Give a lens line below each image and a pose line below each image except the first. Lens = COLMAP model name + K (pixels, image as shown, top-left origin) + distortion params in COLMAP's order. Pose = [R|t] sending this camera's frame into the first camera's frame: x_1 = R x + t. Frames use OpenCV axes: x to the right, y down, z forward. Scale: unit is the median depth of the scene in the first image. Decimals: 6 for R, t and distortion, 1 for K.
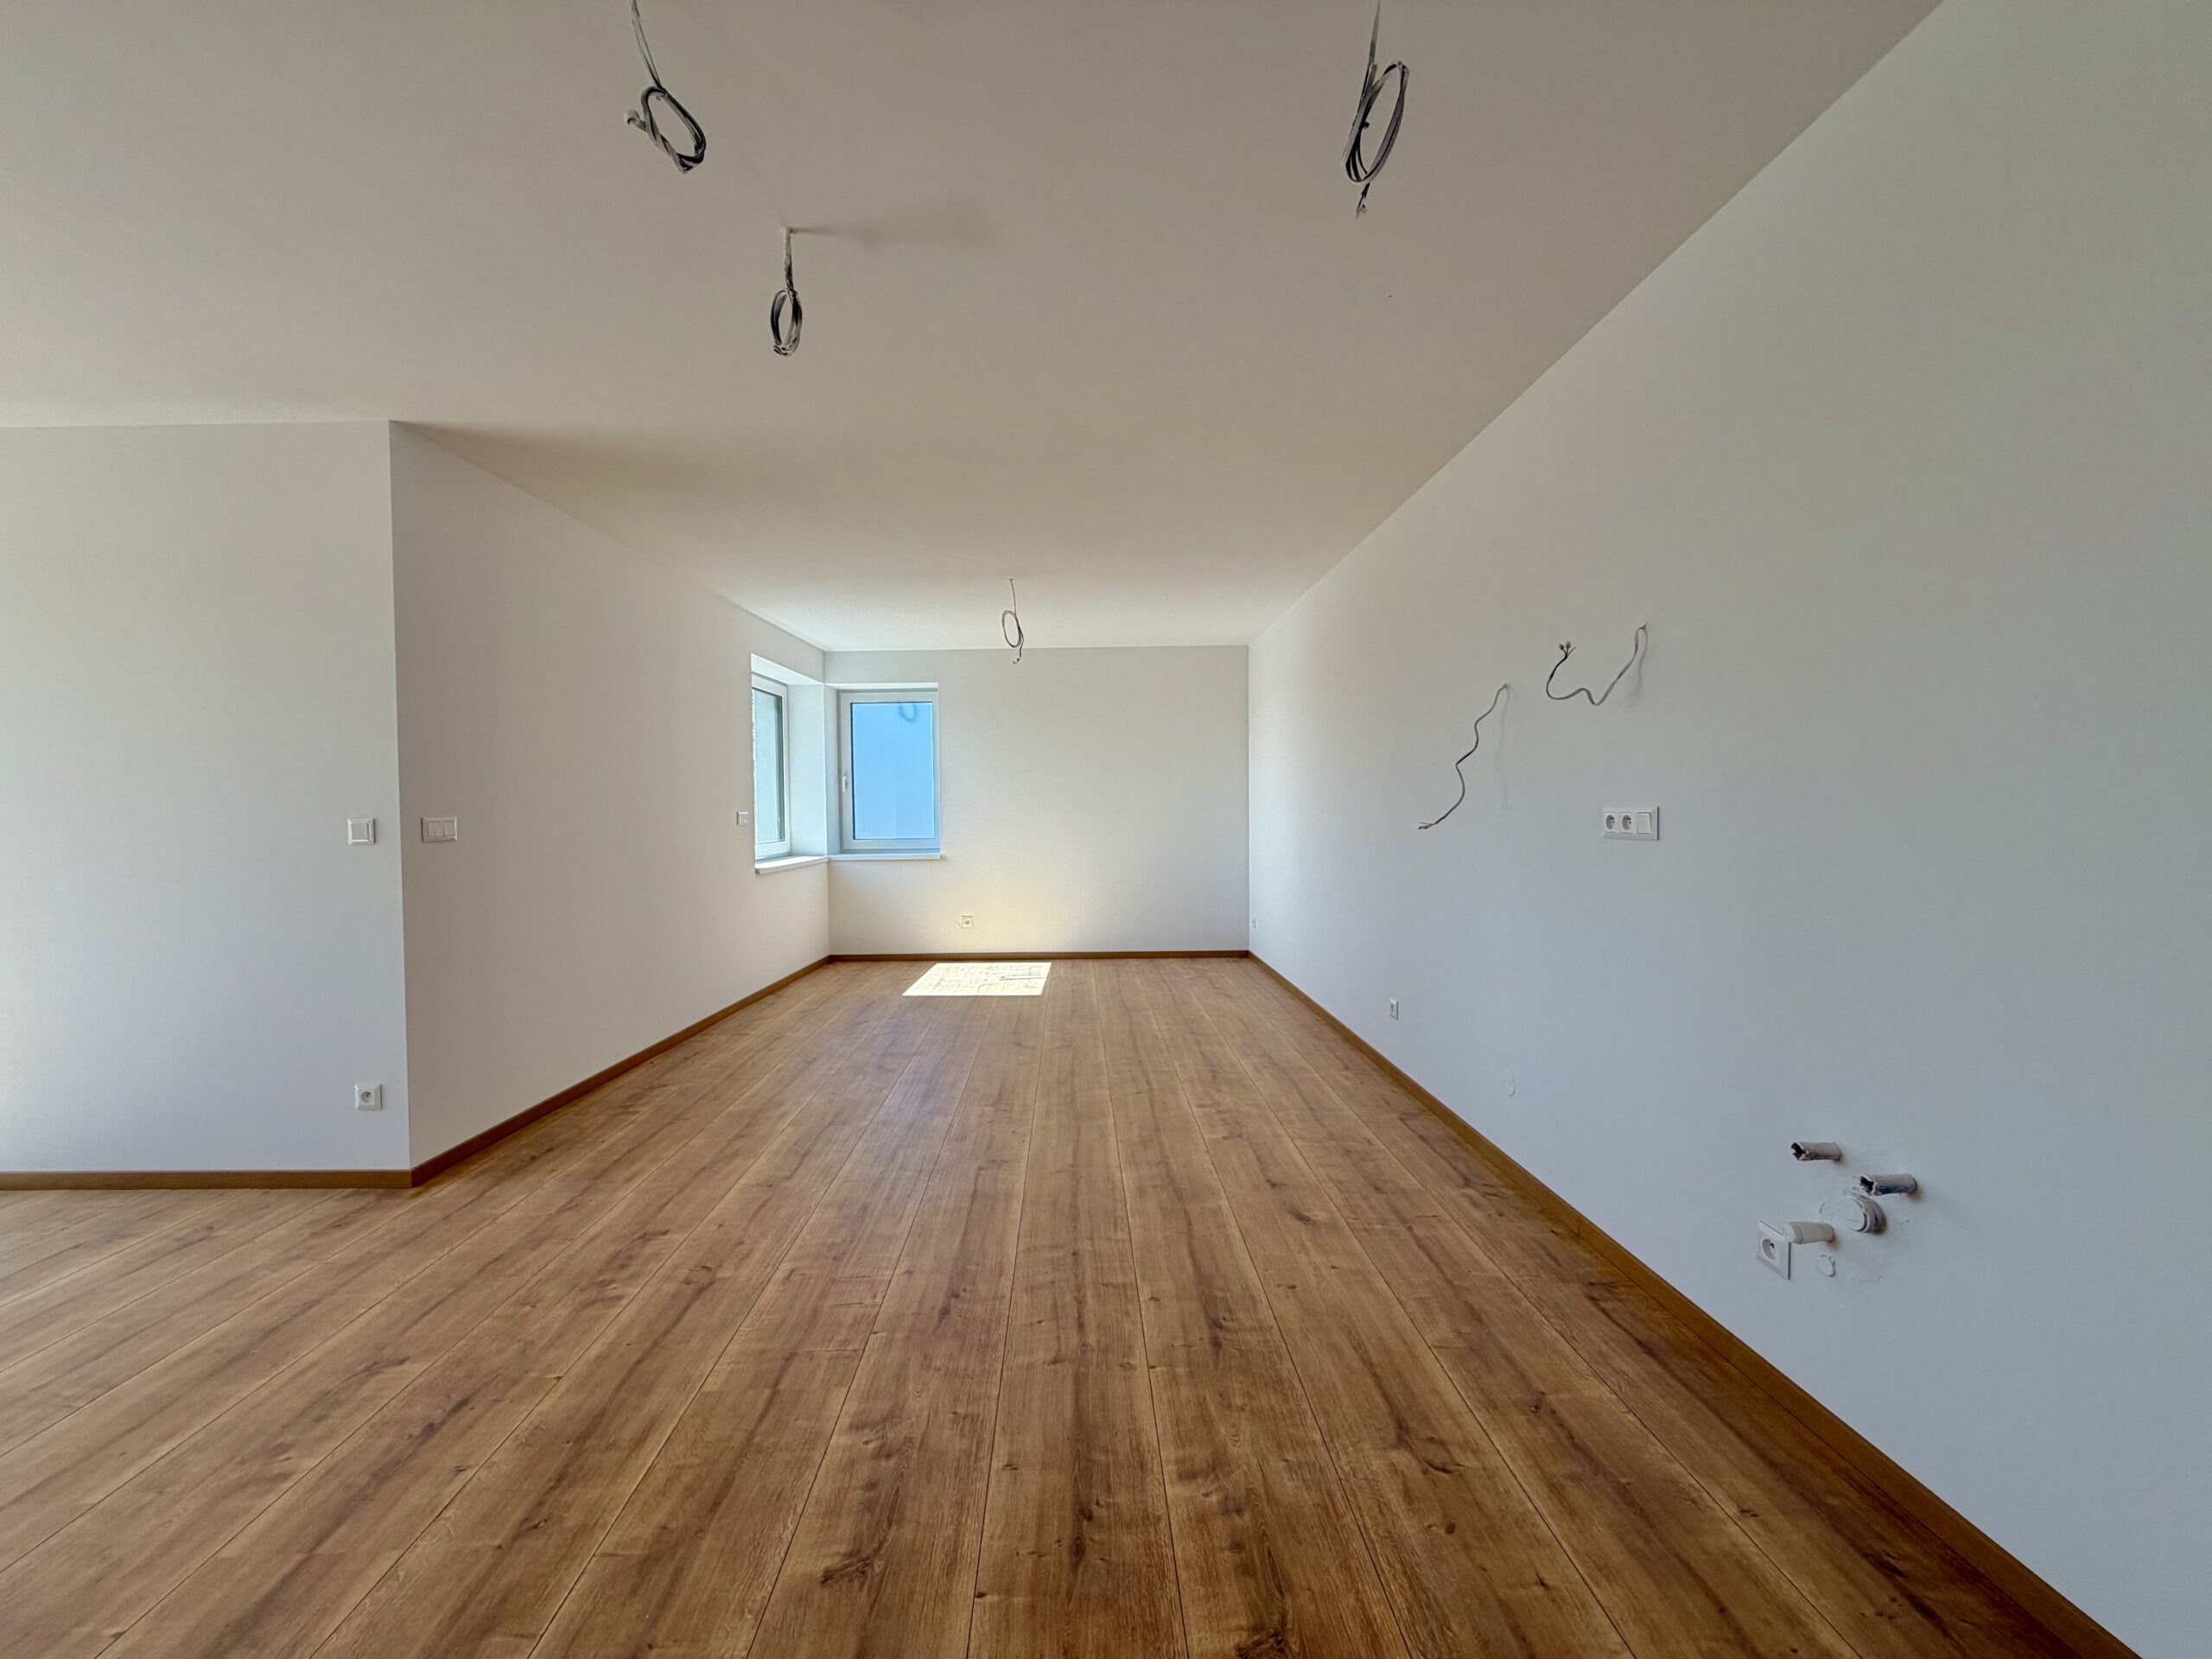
lens RADIAL K [[874.7, 0, 1100.9], [0, 874.7, 826.8], [0, 0, 1]] dist [0.001083, 0.000345]
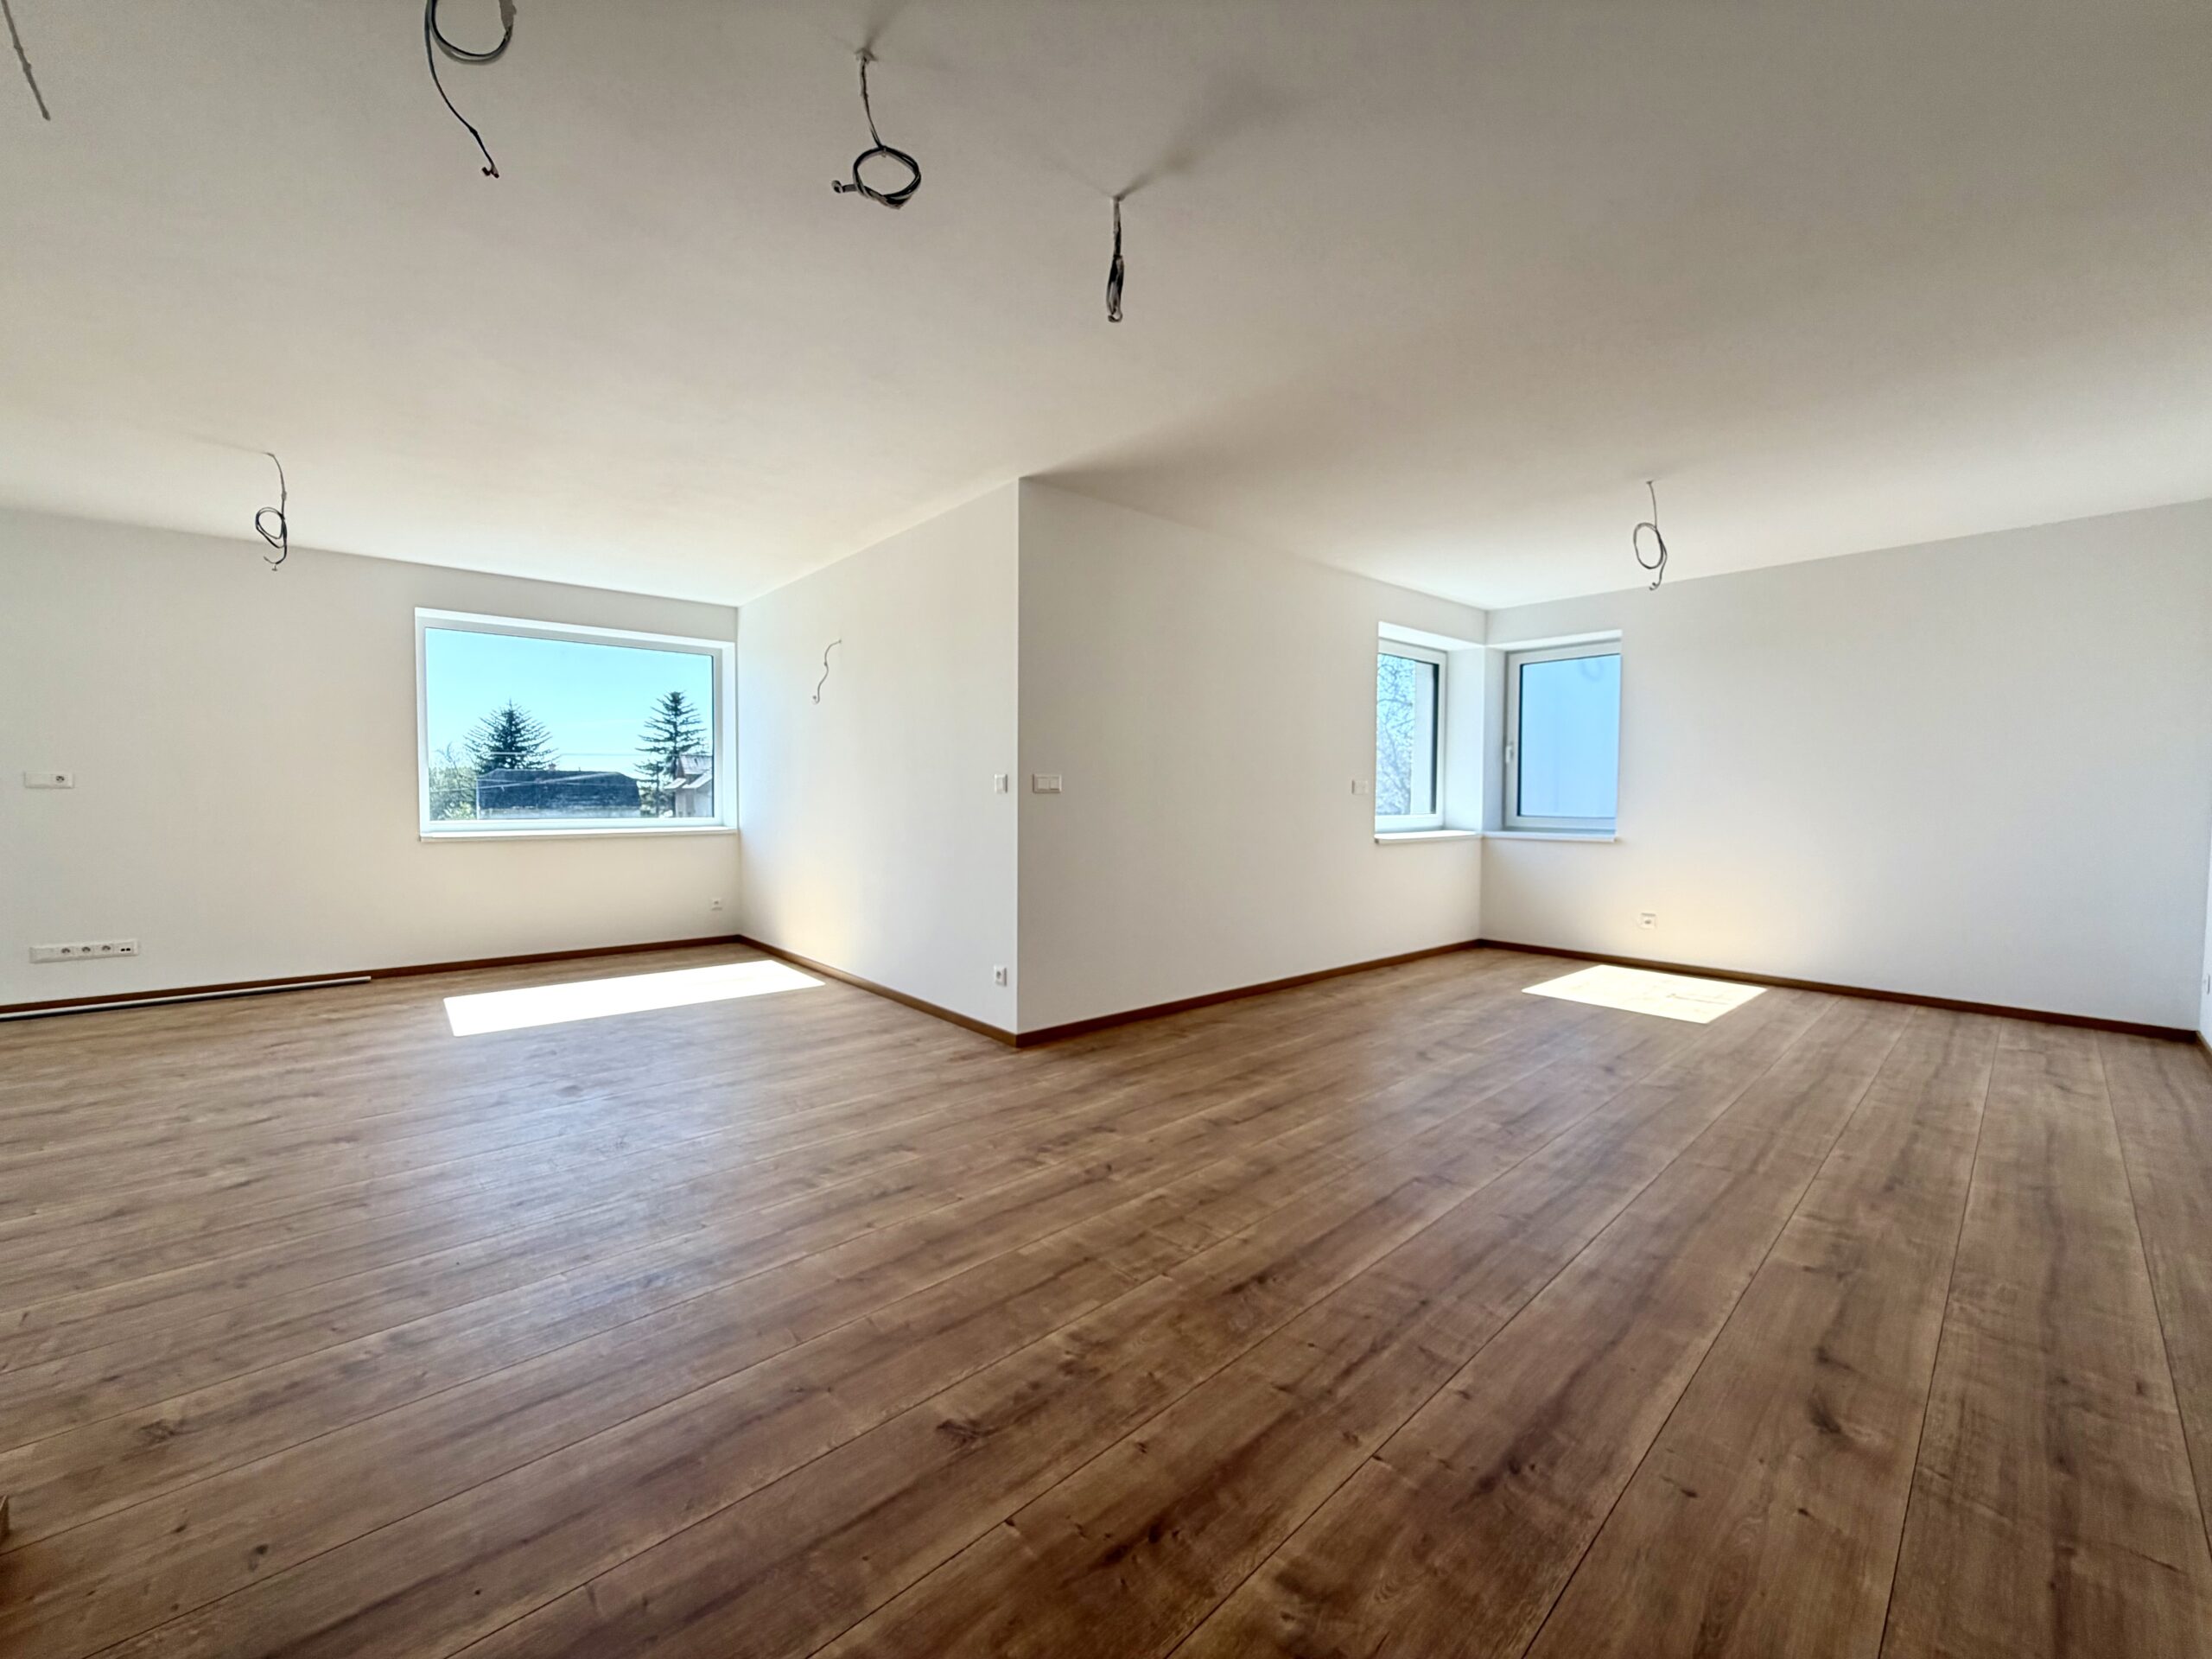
lens RADIAL K [[880.8, 0, 1094.0], [0, 880.8, 825.3], [0, 0, 1]] dist [-0.000079, 0.000365]
pose [[0.662660, 0.041991, -0.747742, 0.354116], [-0.028645, 0.999117, 0.030721, 0.028529], [0.748372, 0.001062, 0.663278, 0.224280]]
